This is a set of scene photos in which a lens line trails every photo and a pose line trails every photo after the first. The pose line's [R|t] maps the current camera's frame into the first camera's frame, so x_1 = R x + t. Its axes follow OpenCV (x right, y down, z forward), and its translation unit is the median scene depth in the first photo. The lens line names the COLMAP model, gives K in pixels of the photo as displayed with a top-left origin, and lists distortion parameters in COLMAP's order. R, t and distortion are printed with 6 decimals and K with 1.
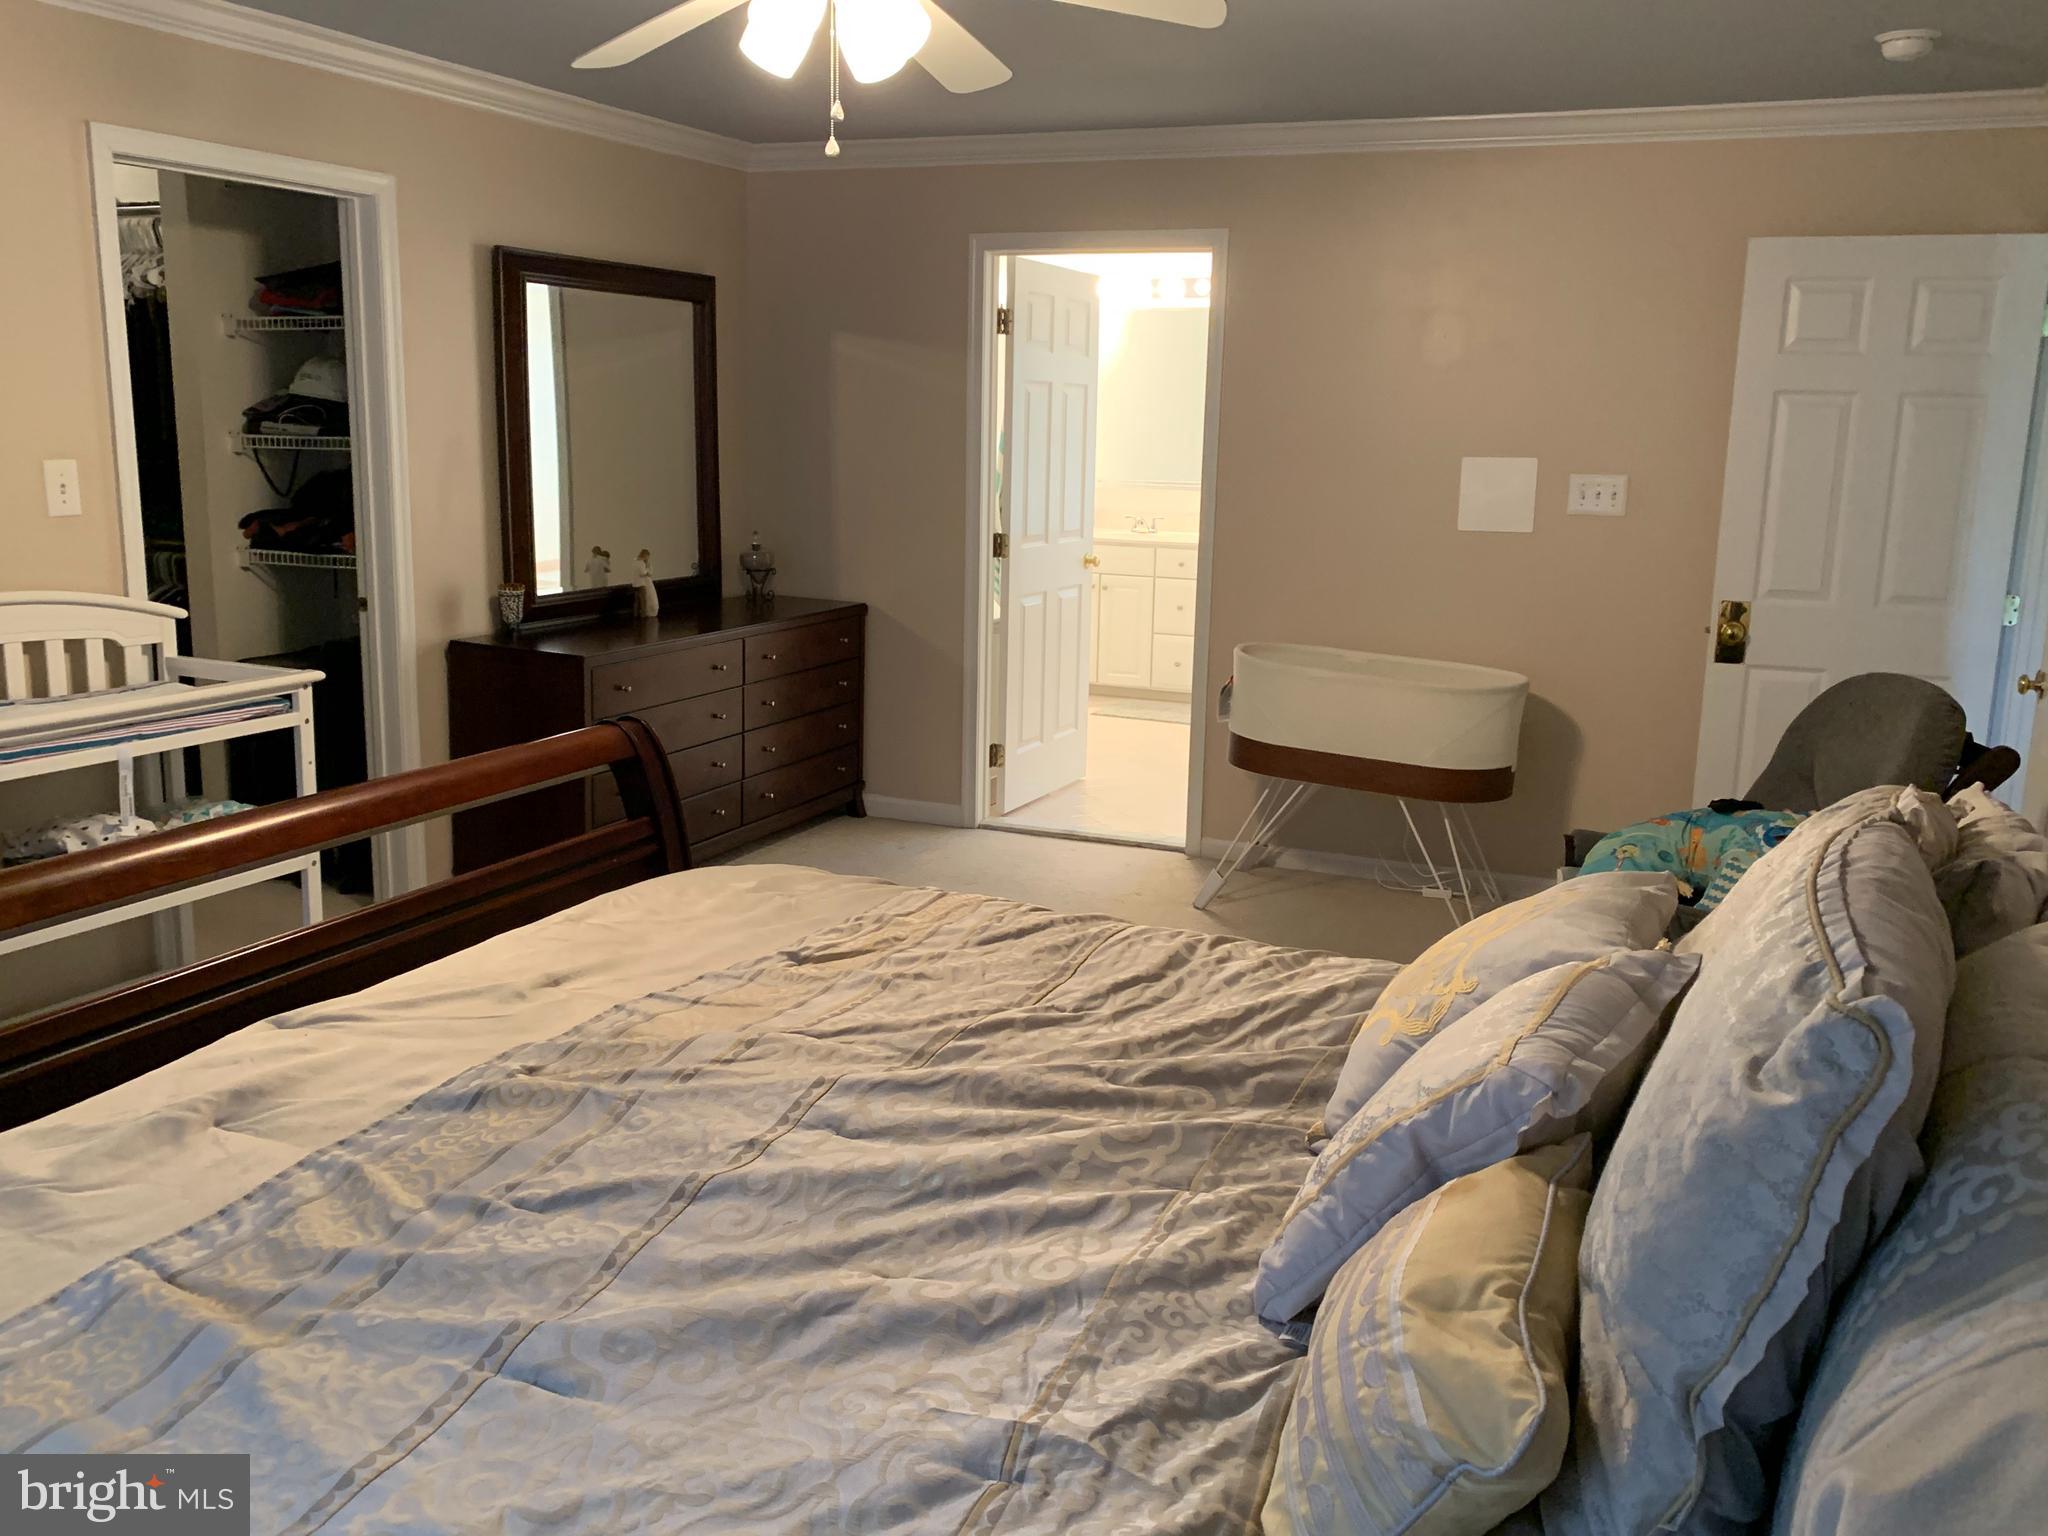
lens RADIAL K [[1732.3, 0, 1024.7], [0, 1732.3, 764.6], [0, 0, 1]] dist [0.008985, -0.003752]
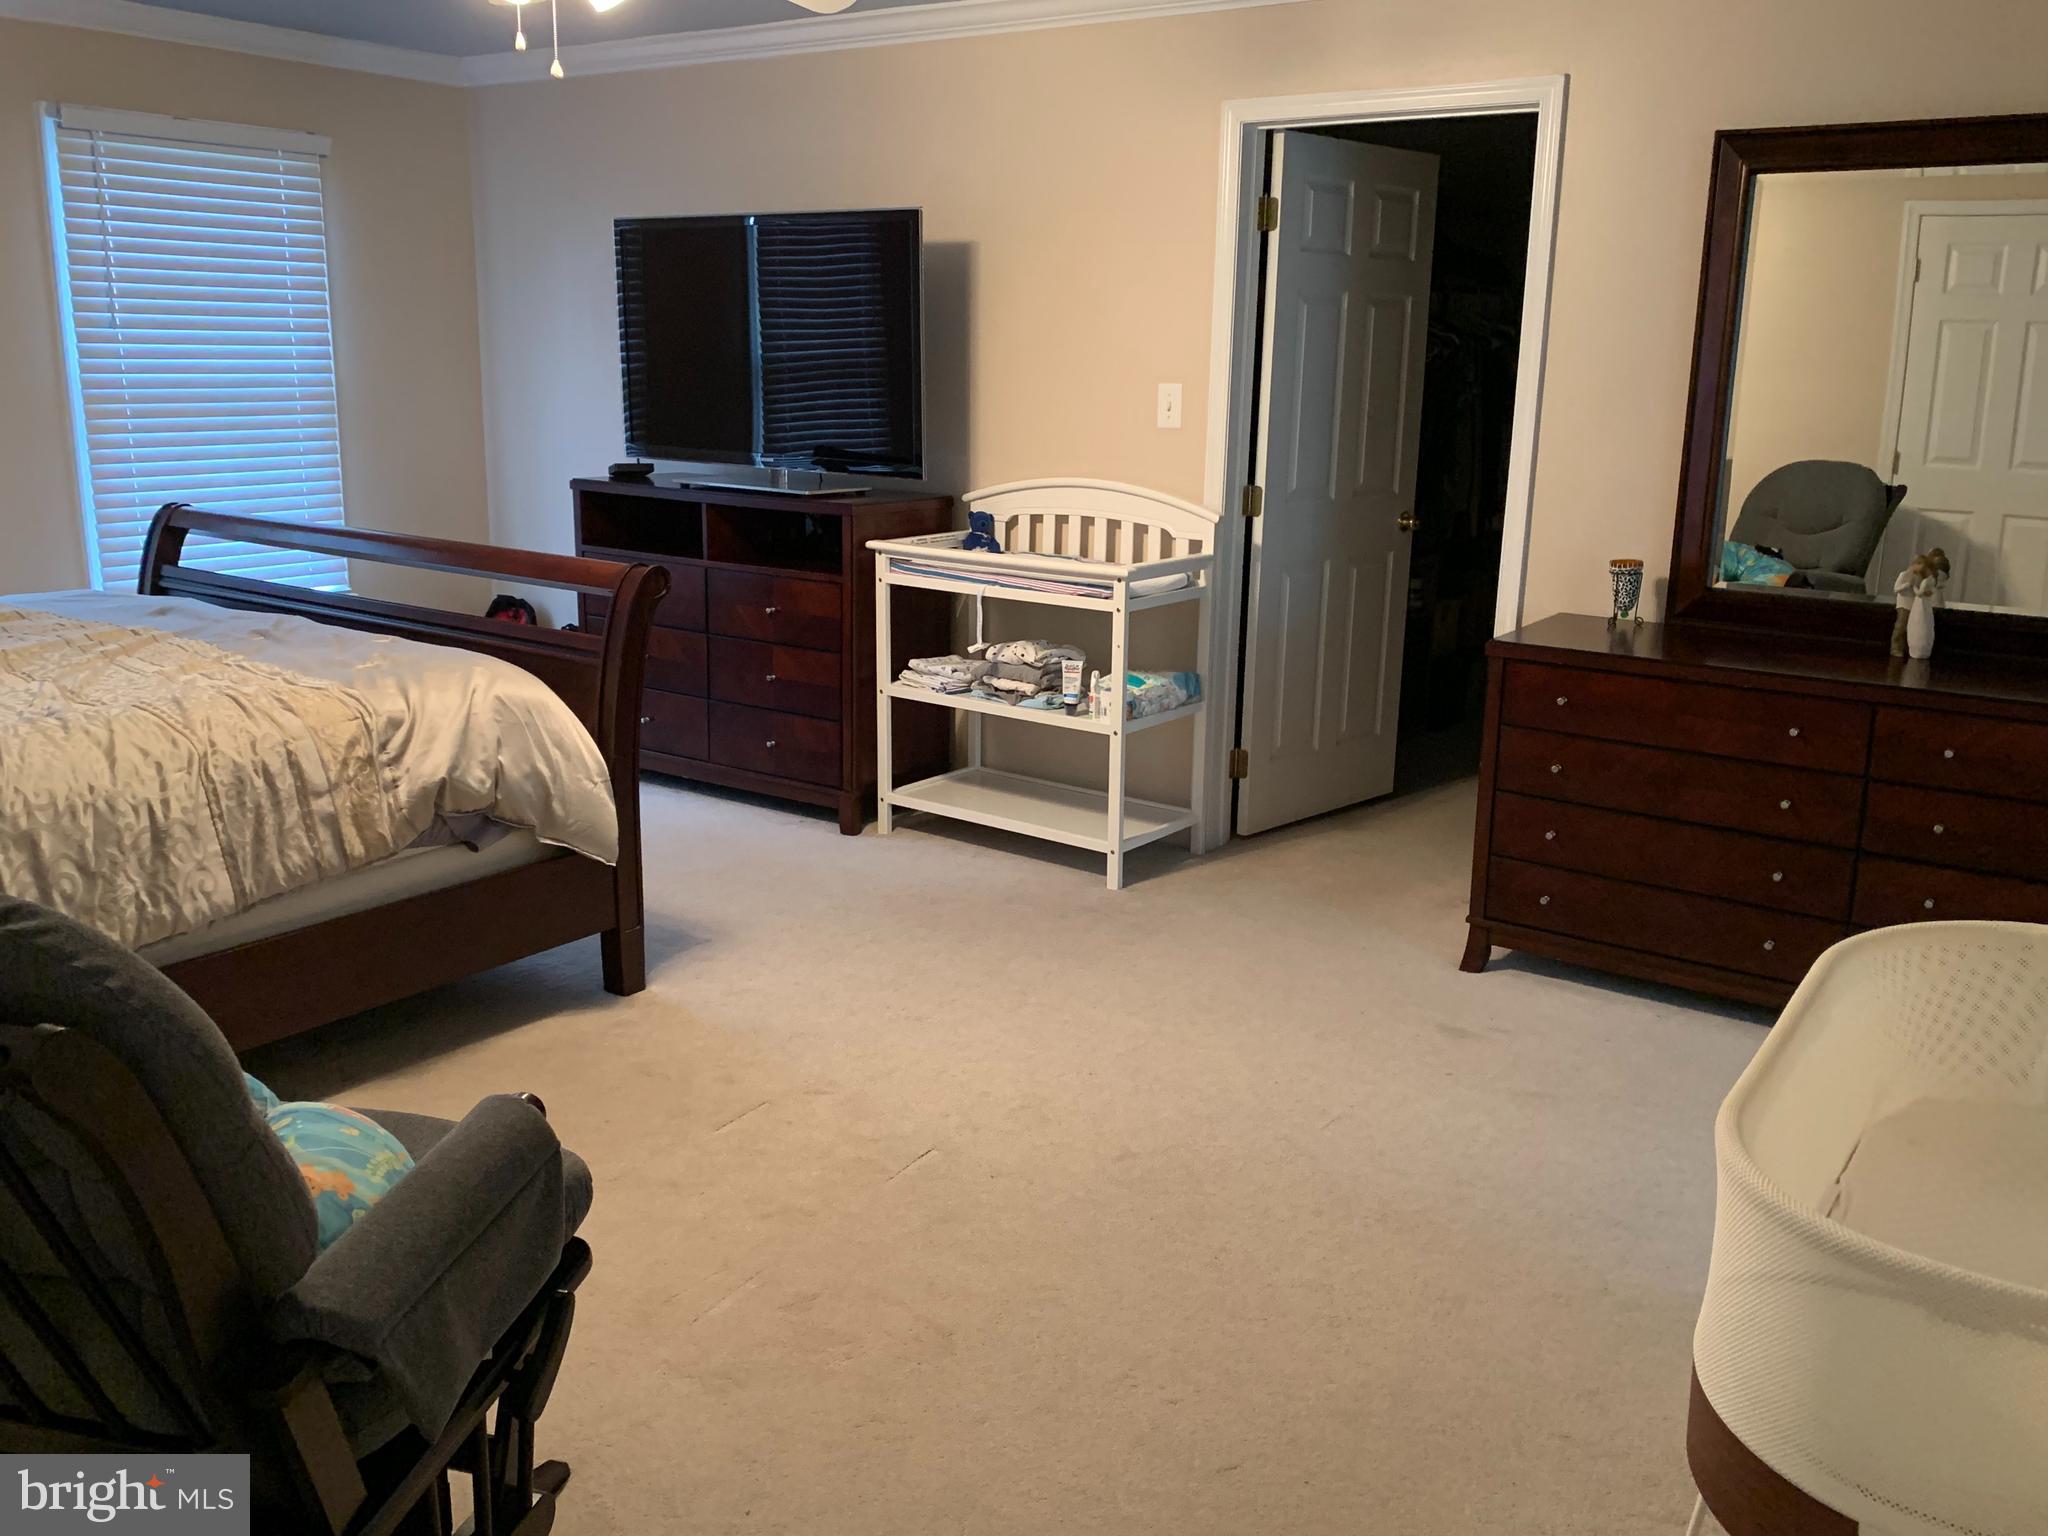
lens RADIAL K [[1732.3, 0, 1023.1], [0, 1732.3, 766.1], [0, 0, 1]] dist [0.008985, -0.003752]
pose [[-0.214123, 0.198886, -0.956345, 0.726960], [-0.213911, 0.945740, 0.244575, -0.196949], [0.953097, 0.256942, -0.159961, 1.165341]]
